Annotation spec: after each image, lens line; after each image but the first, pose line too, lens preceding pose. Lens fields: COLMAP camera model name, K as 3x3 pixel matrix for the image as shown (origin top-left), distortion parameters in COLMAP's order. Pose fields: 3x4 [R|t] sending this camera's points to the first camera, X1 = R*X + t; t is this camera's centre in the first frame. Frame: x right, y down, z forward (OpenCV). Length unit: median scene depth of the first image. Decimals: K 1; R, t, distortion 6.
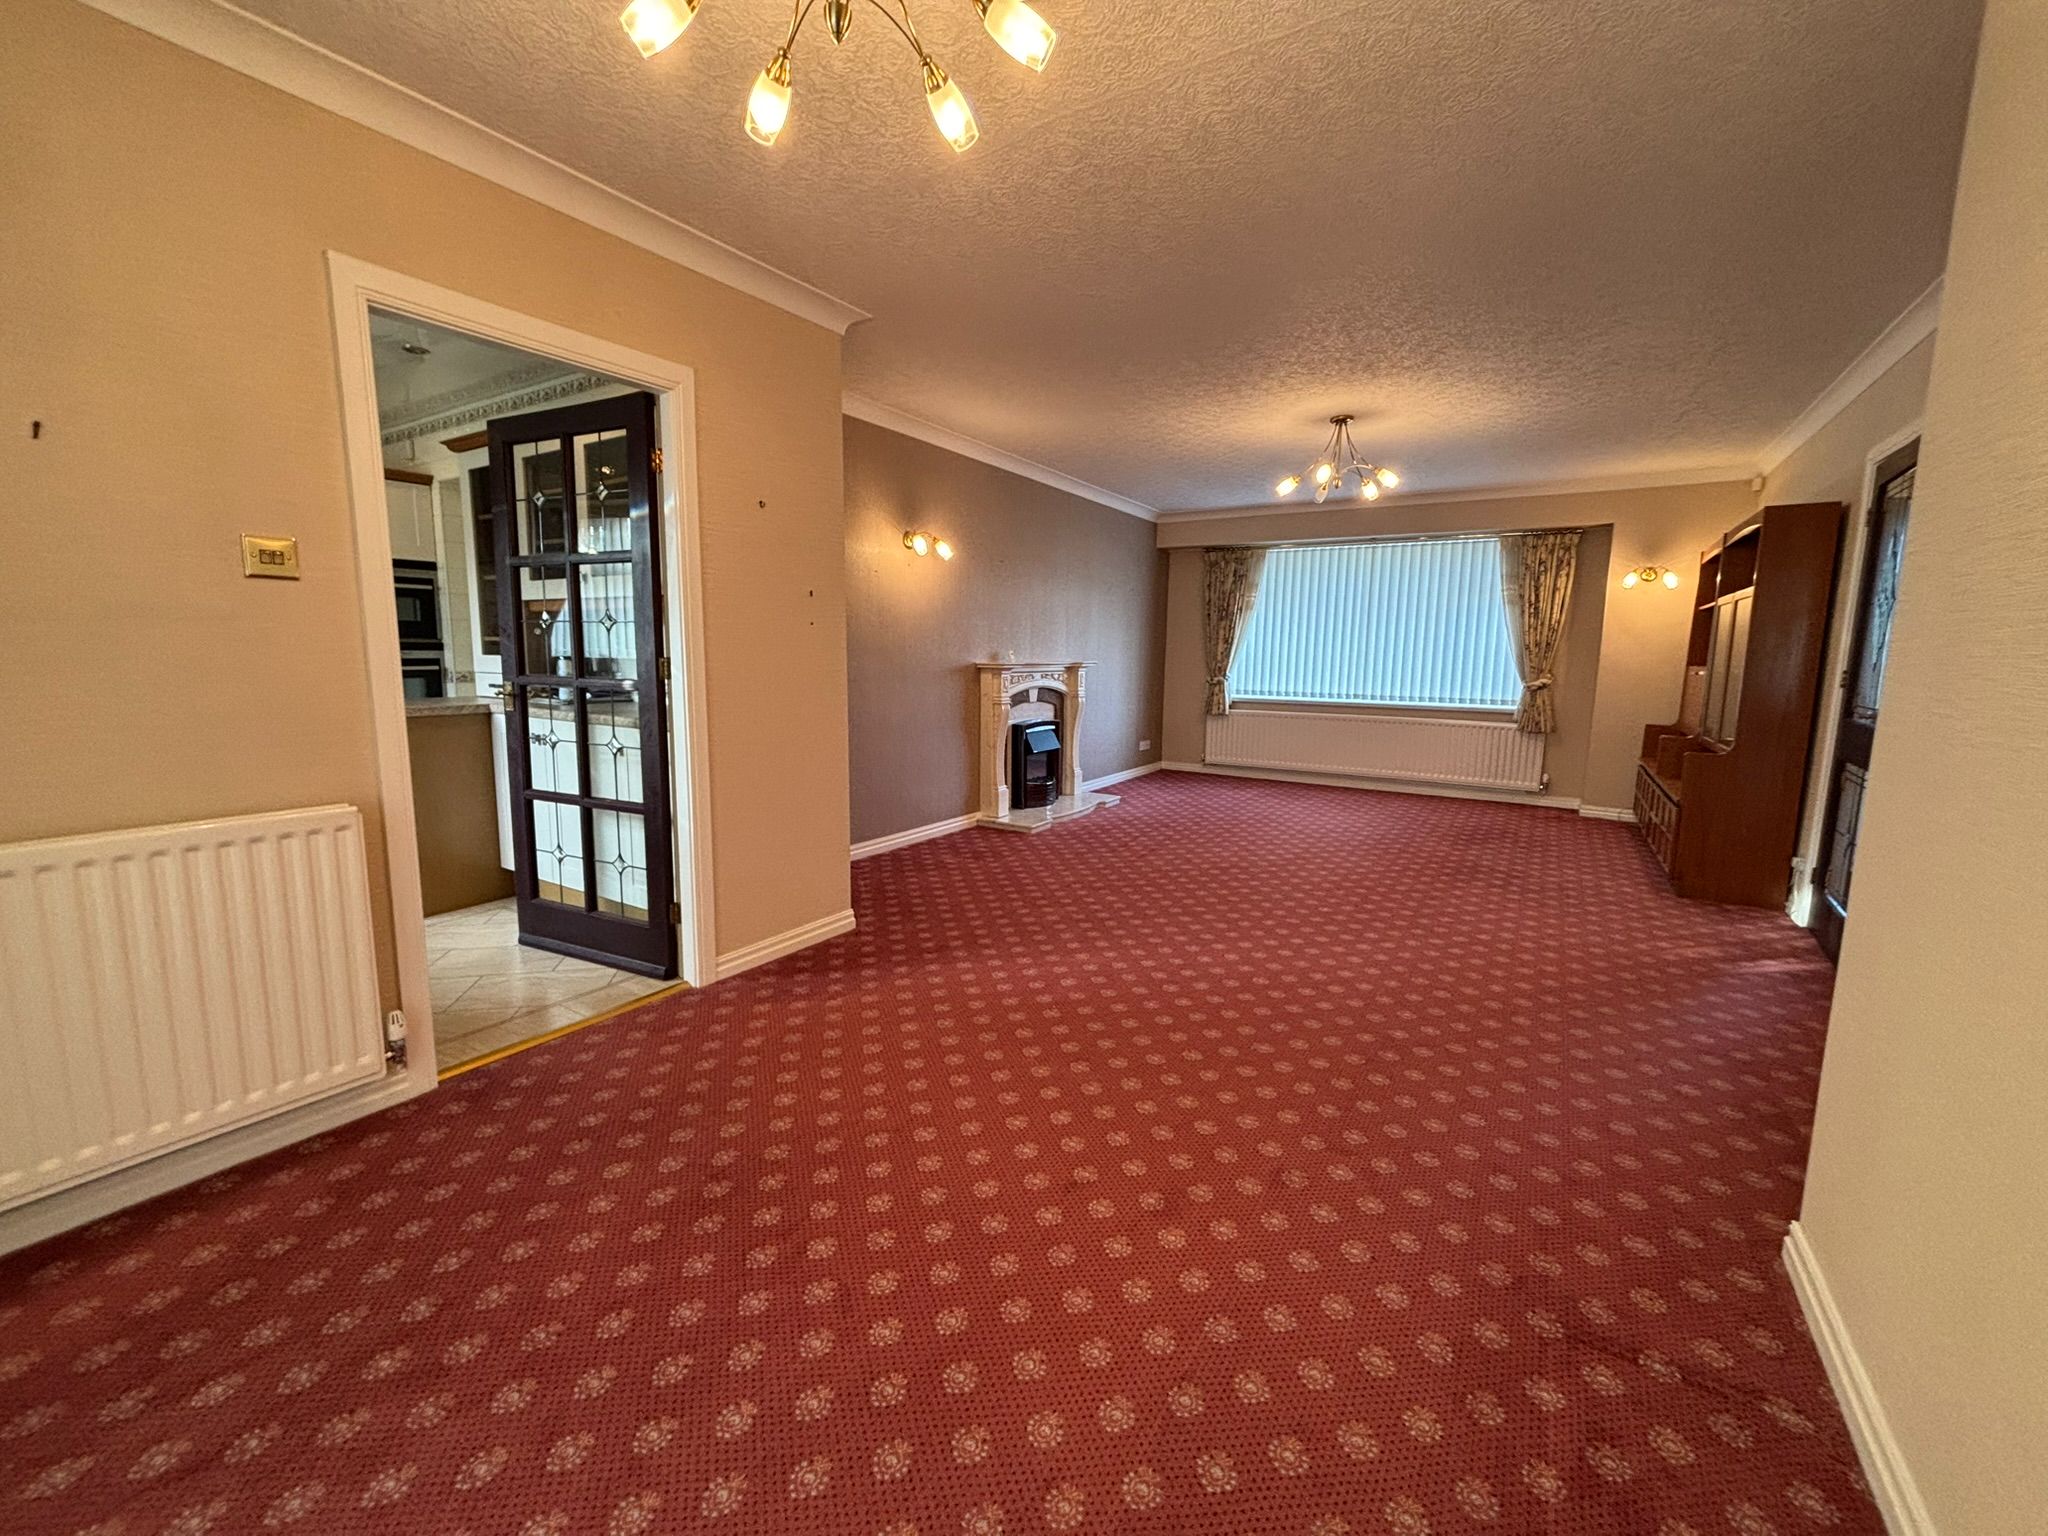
lens RADIAL K [[822.0, 0, 1026.1], [0, 822.0, 763.4], [0, 0, 1]] dist [-0.002672, -0.001628]
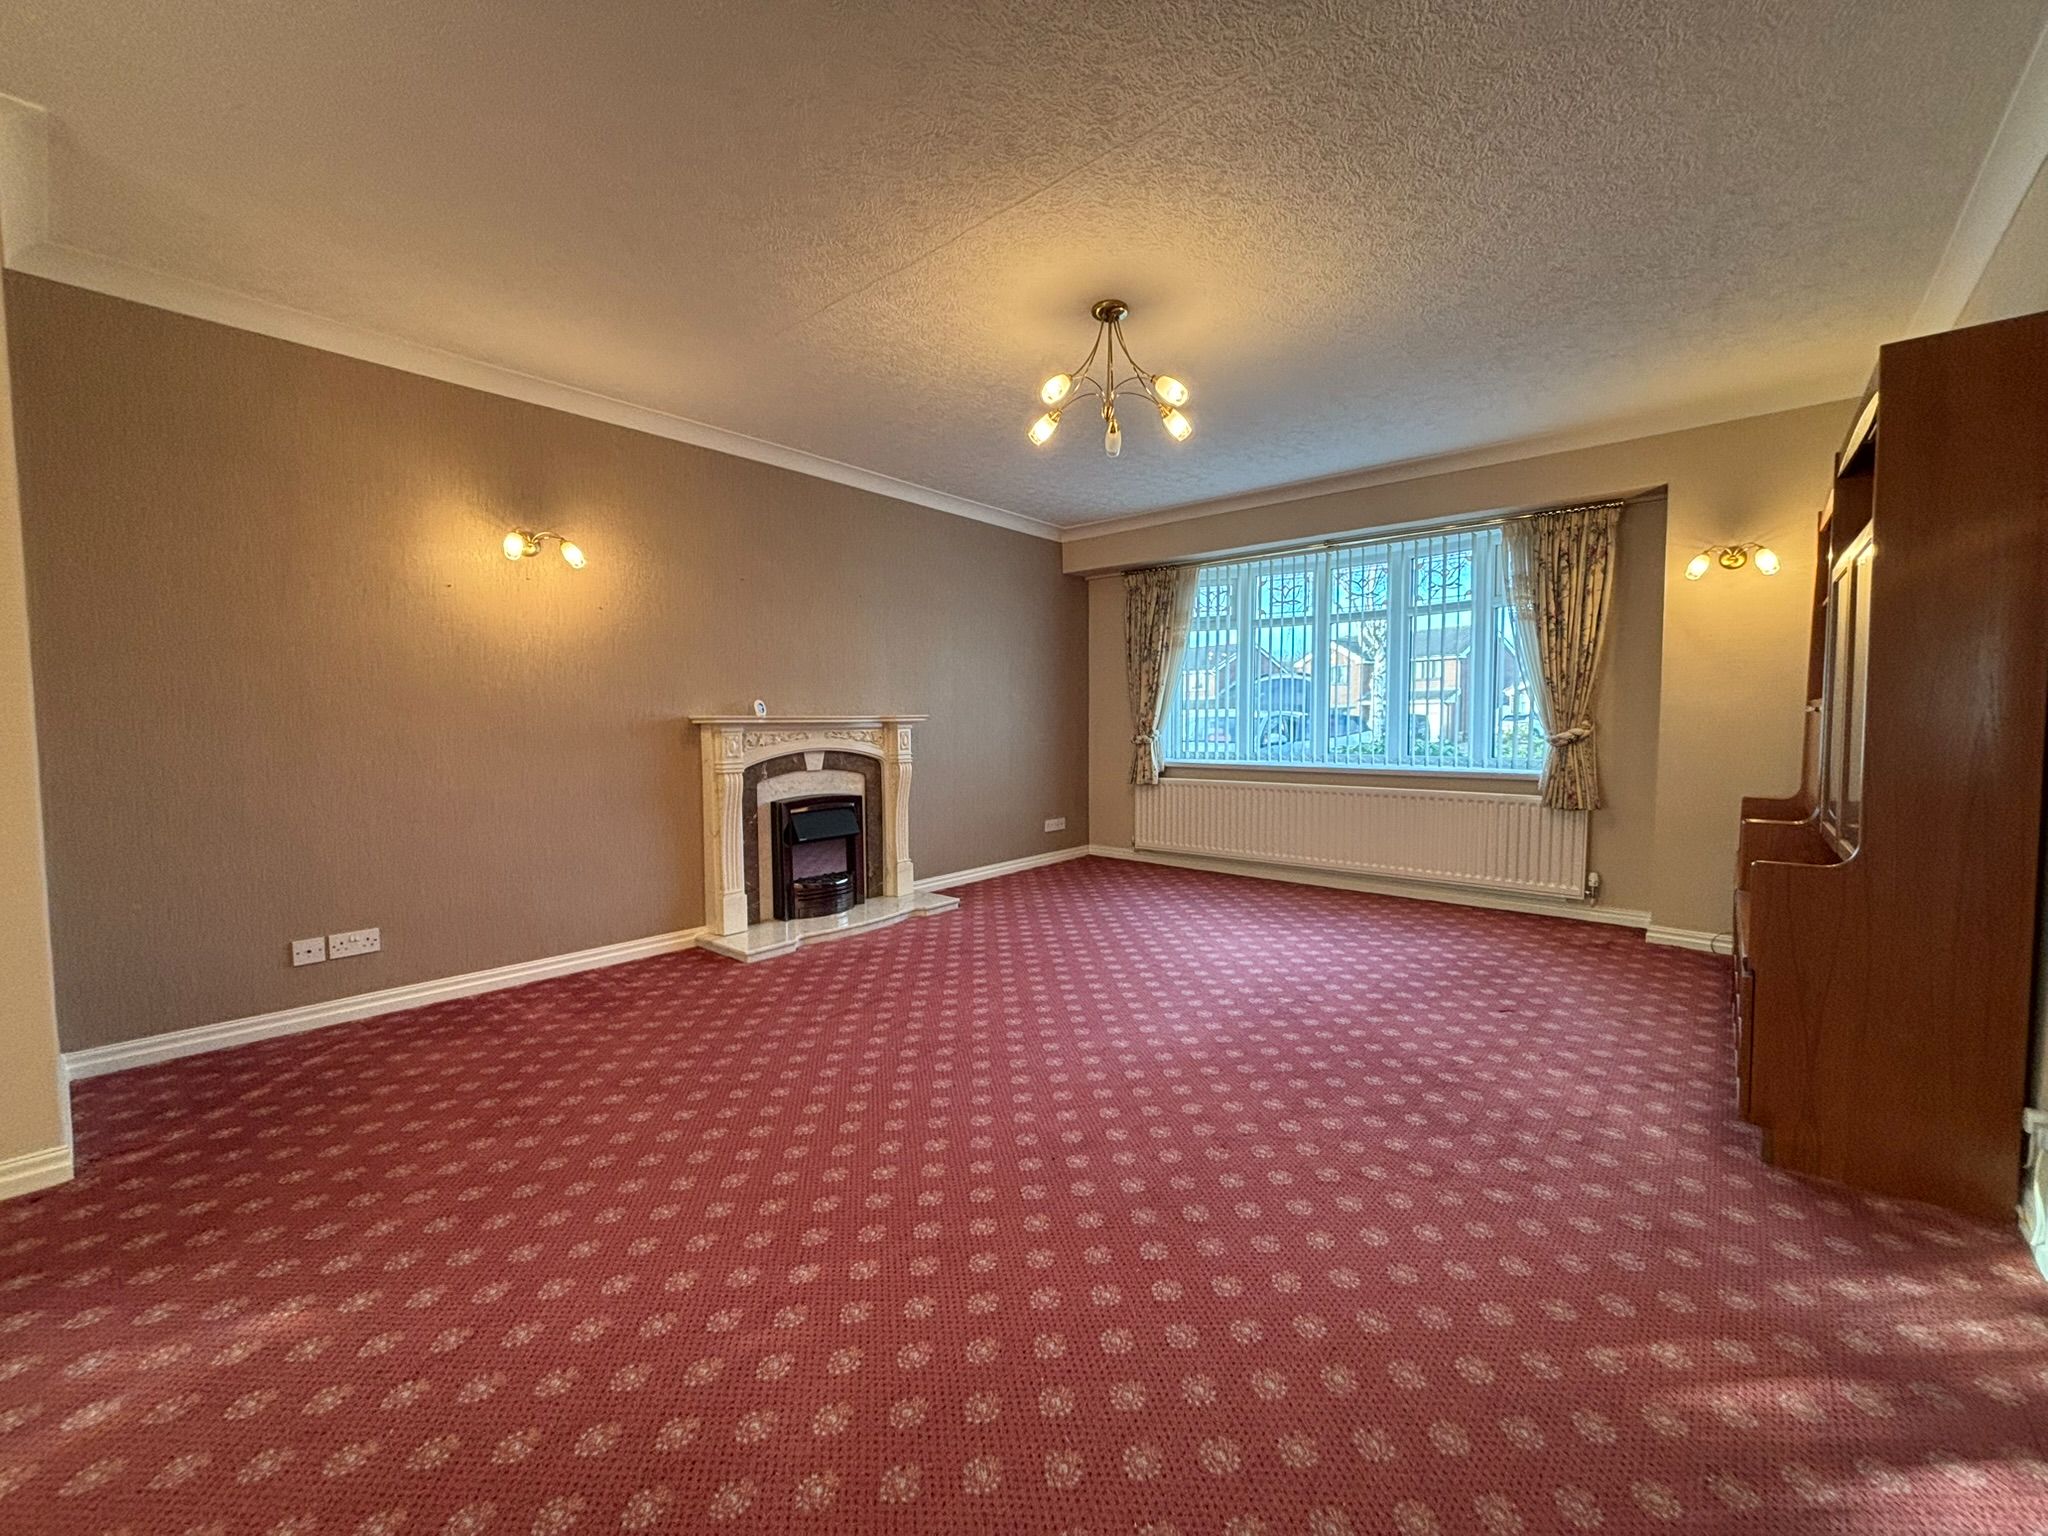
lens RADIAL K [[822.0, 0, 1022.5], [0, 822.0, 768.1], [0, 0, 1]] dist [-0.002672, -0.001628]
pose [[0.990008, -0.010978, -0.140585, 0.282098], [-0.000040, 0.996943, -0.078133, -0.019363], [0.141013, 0.077358, 0.986981, 0.289573]]
